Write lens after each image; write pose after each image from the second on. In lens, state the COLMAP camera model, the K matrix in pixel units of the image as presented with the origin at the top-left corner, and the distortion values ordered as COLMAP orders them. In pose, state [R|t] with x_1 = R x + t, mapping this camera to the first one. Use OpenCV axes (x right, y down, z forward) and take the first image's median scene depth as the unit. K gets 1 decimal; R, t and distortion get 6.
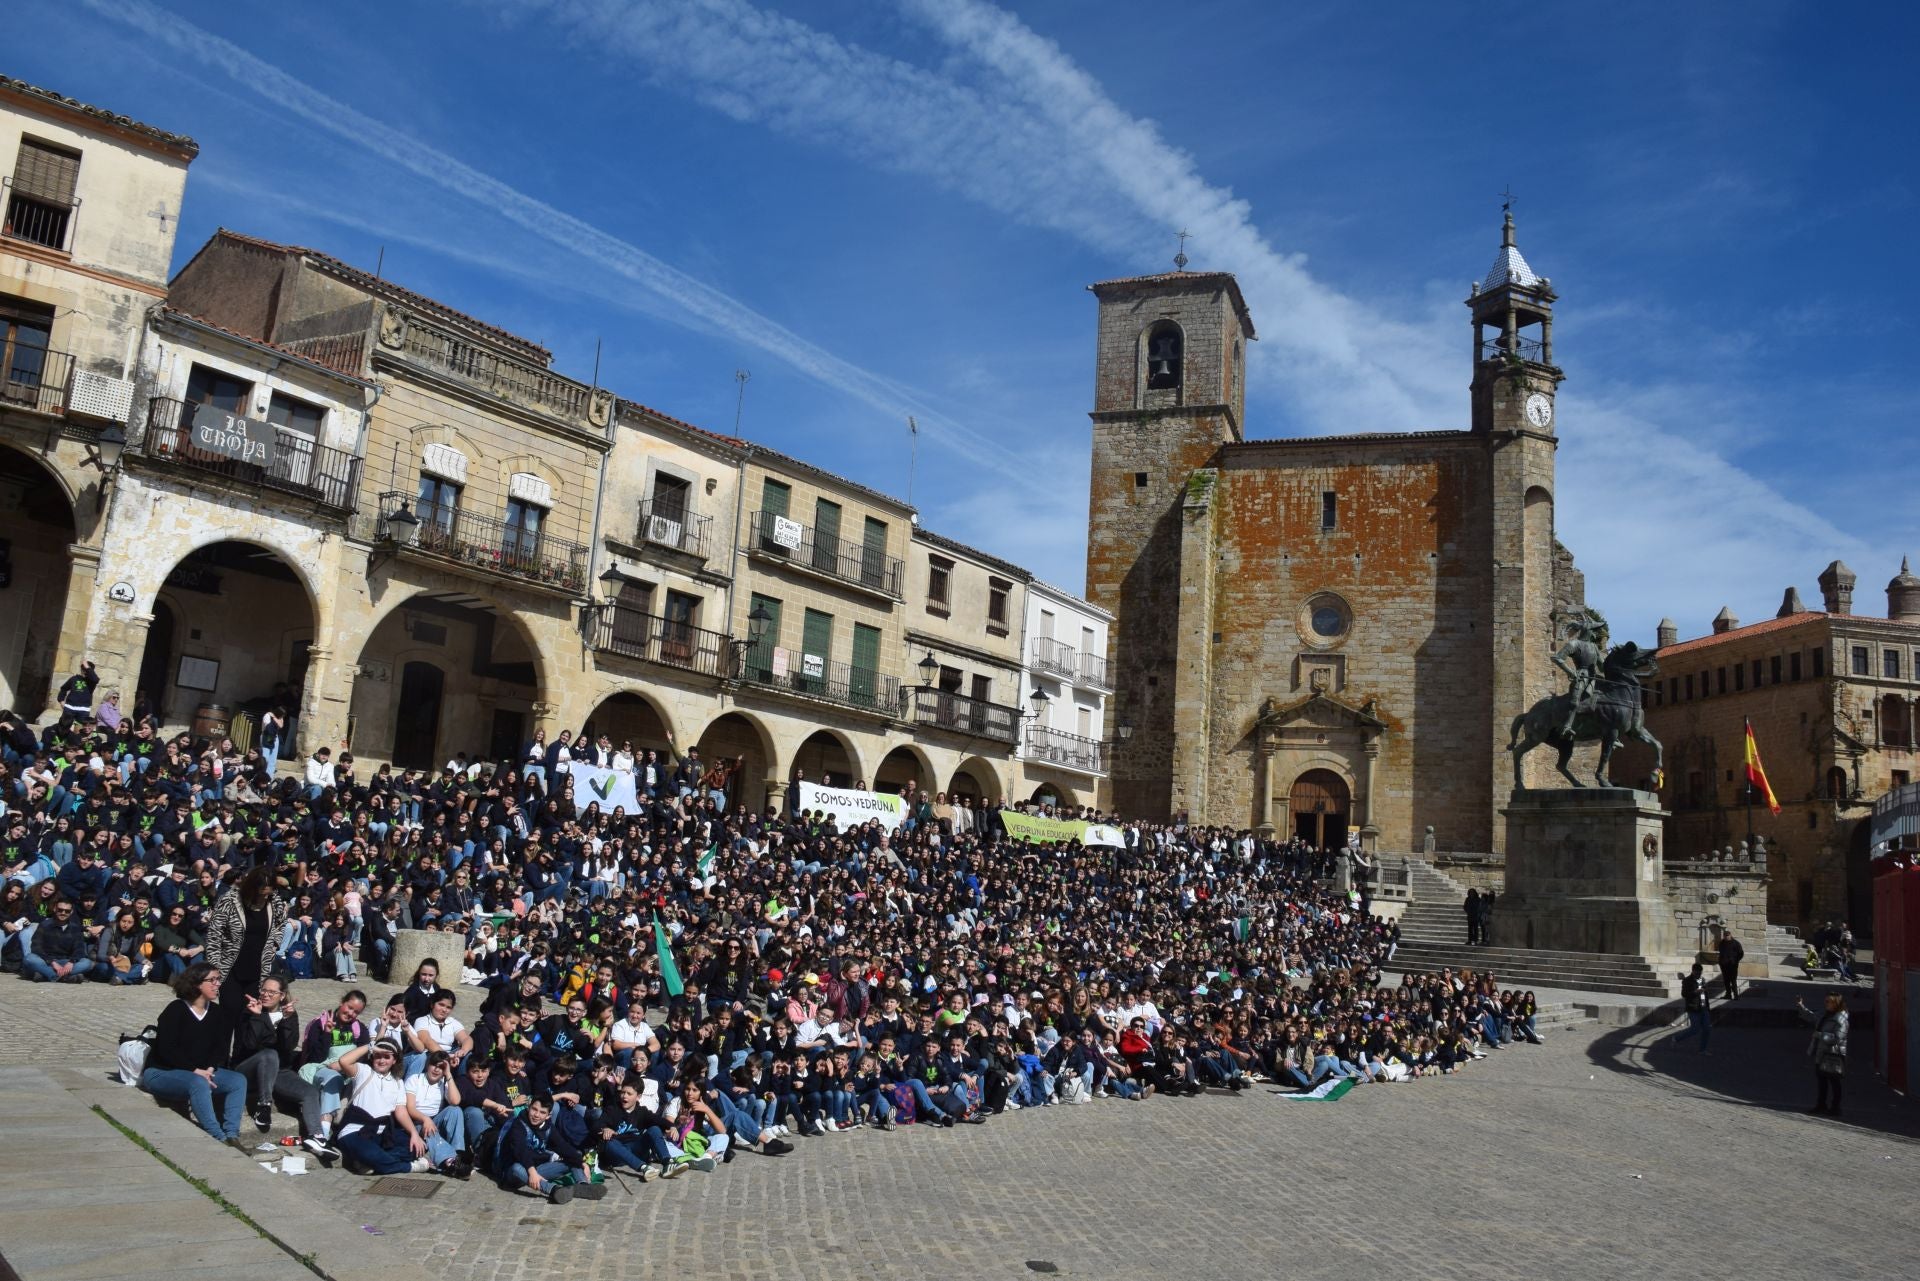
lens RADIAL K [[1509.9, 0, 969.3], [0, 1509.9, 633.9], [0, 0, 1]] dist [-0.157653, 0.107152]
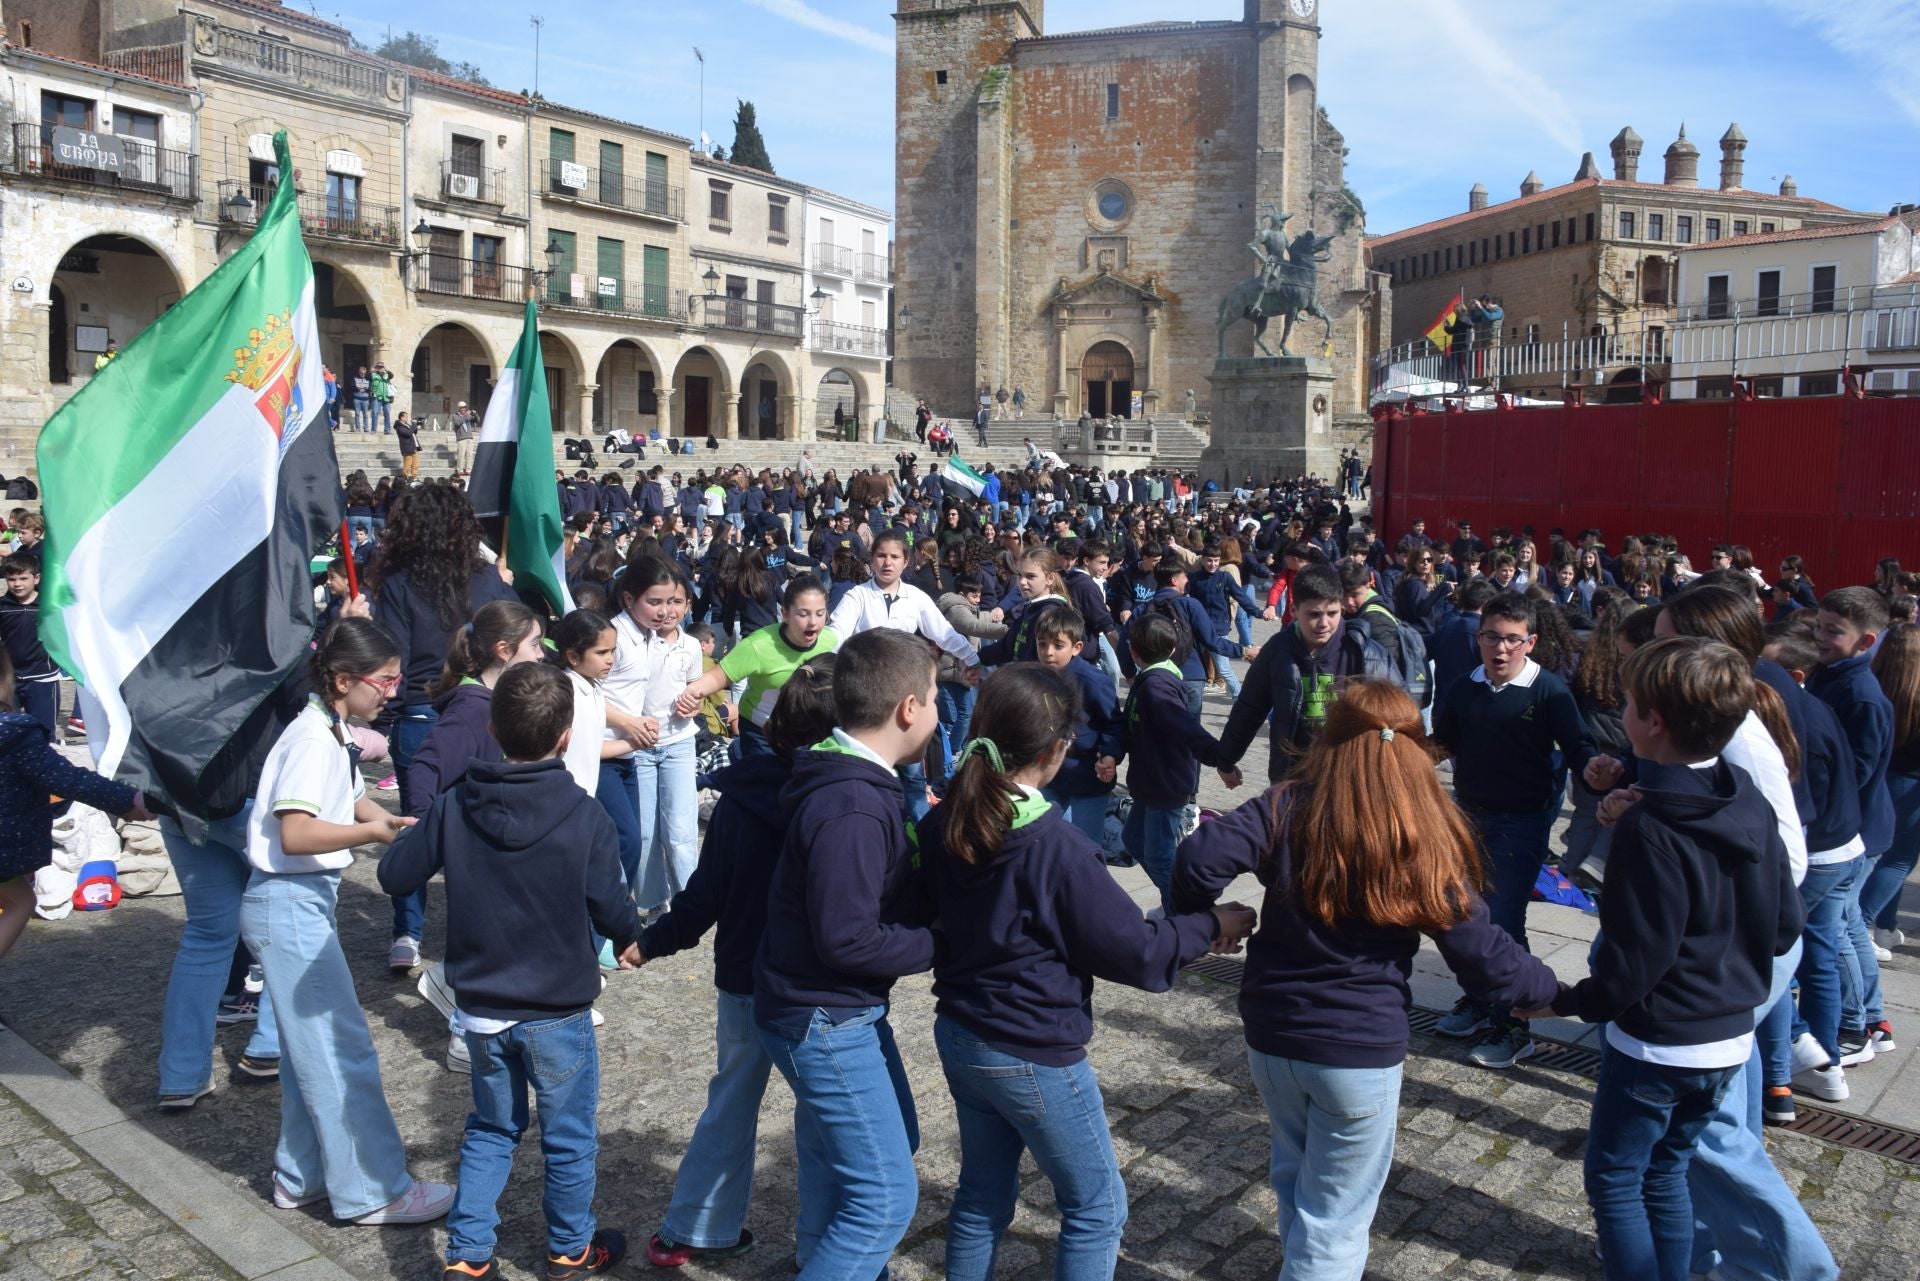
lens RADIAL K [[1509.9, 0, 961.9], [0, 1509.9, 638.1], [0, 0, 1]] dist [-0.157653, 0.107152]
pose [[0.997293, -0.058740, 0.044239, 0.089344], [0.043849, 0.957976, 0.283477, -0.027313], [-0.059031, -0.280769, 0.957958, -0.185377]]
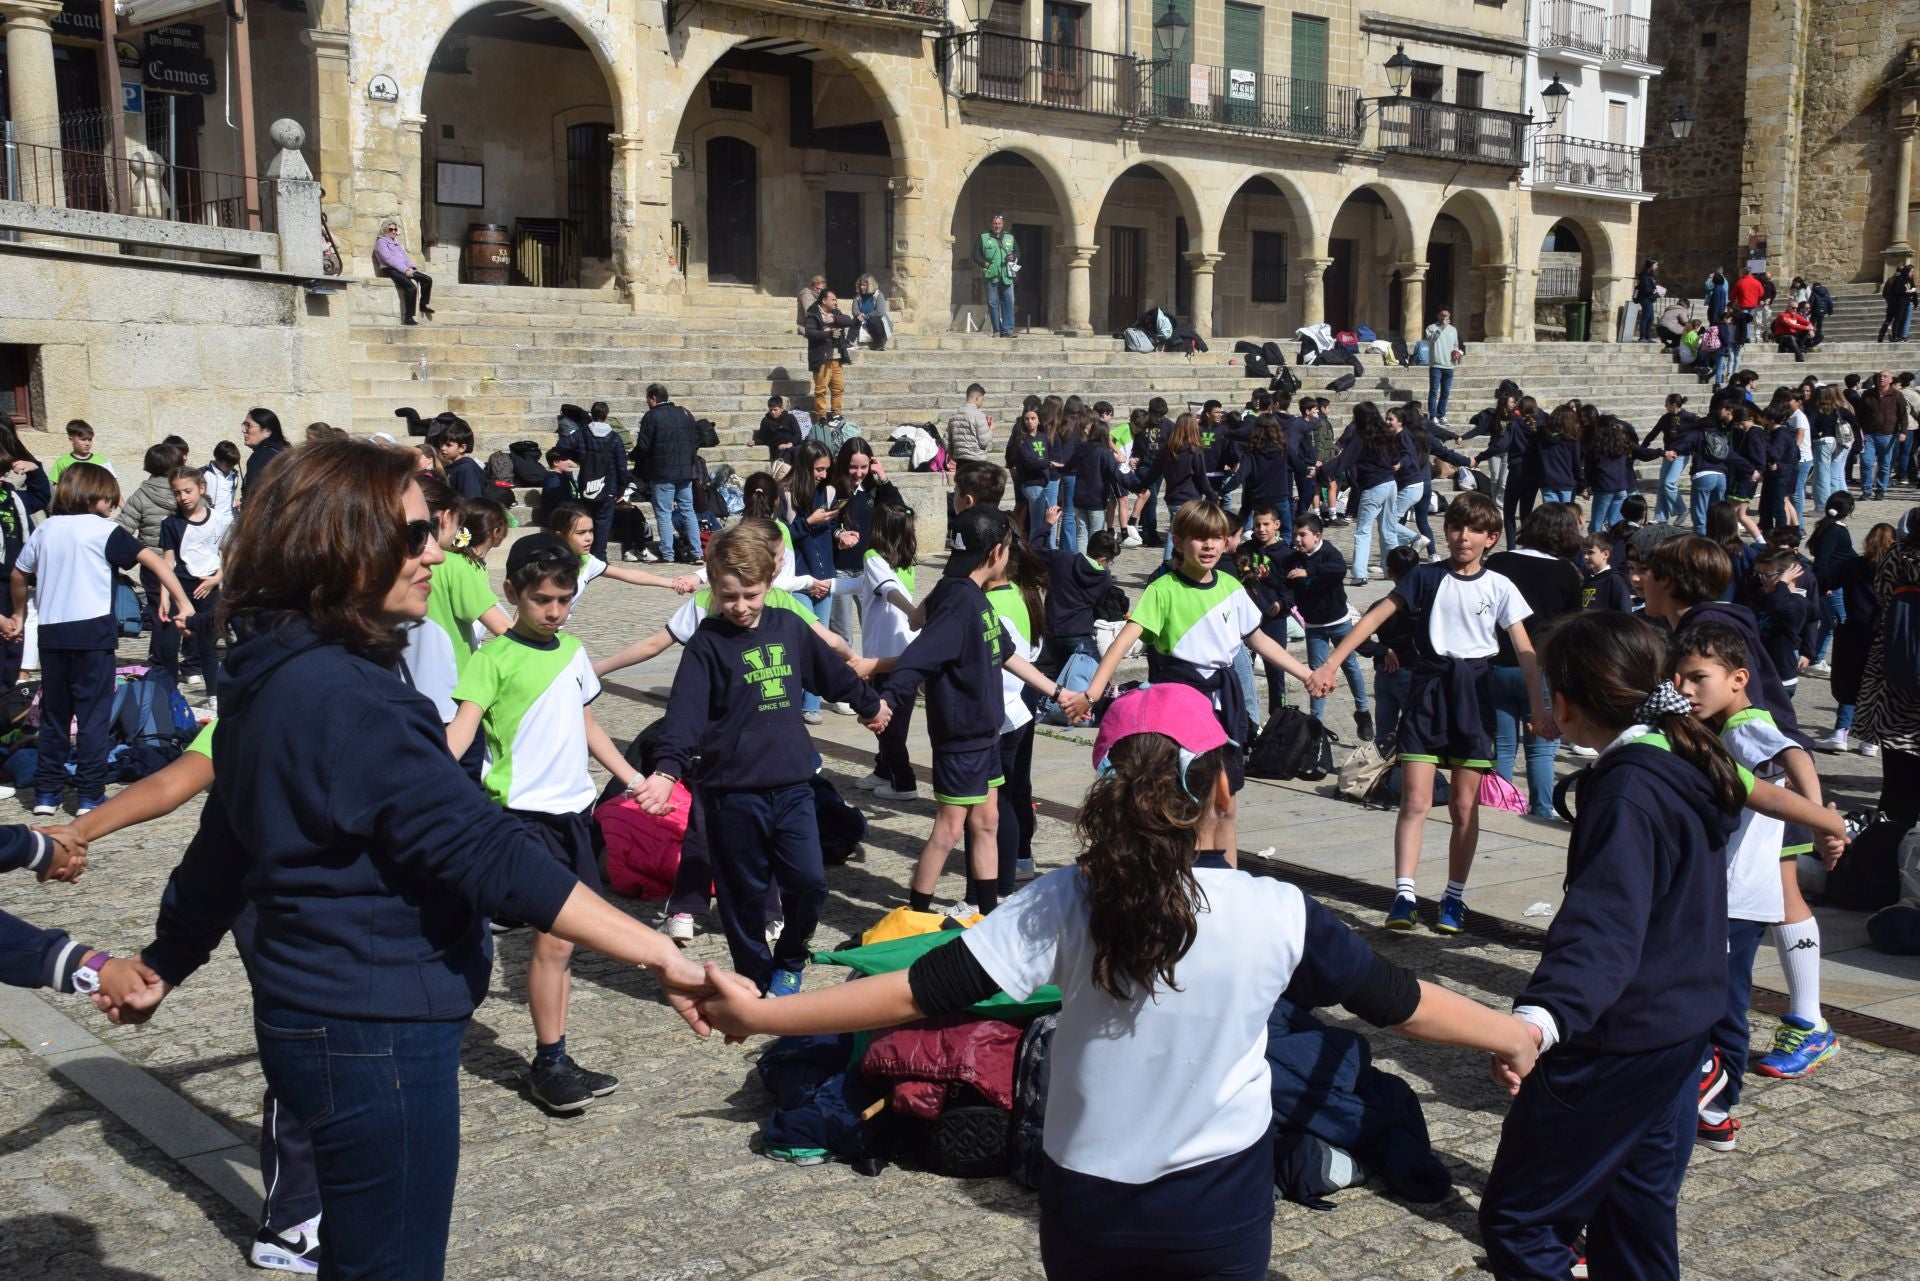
lens RADIAL K [[2172.2, 0, 950.5], [0, 2172.2, 682.0], [0, 0, 1]] dist [0.088038, 0.000000]
pose [[0.979525, -0.045607, -0.196089, -0.039426], [0.101569, 0.952911, 0.285735, -0.016516], [0.173824, -0.299801, 0.938032, -0.073478]]
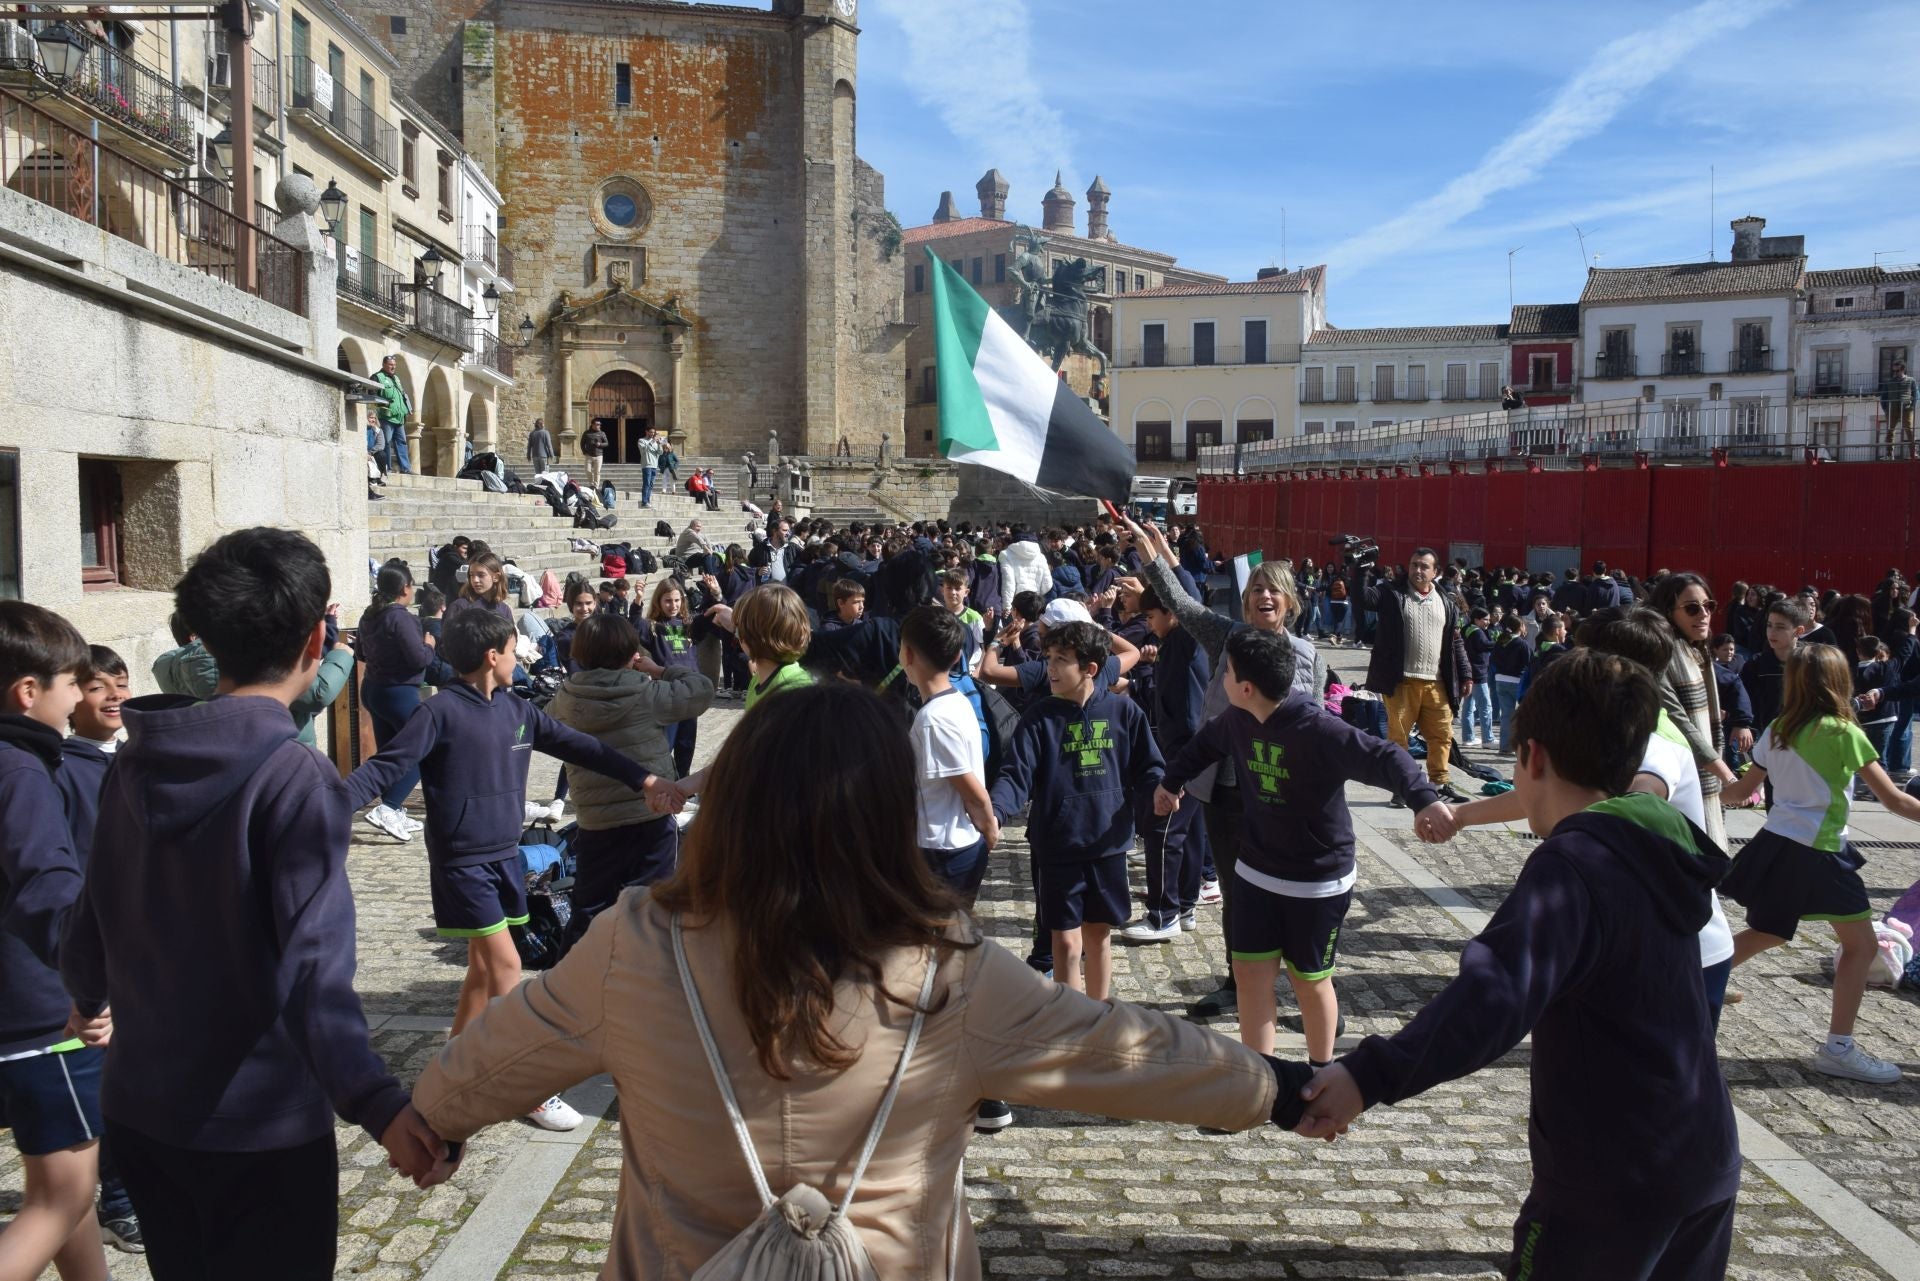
lens RADIAL K [[1625.9, 0, 962.1], [0, 1625.9, 658.6], [0, 0, 1]] dist [-0.129598, 0.124535]
pose [[0.793756, -0.110453, 0.598123, -0.310139], [-0.057597, 0.965304, 0.254695, -0.006895], [-0.605503, -0.236616, 0.759854, 0.083952]]
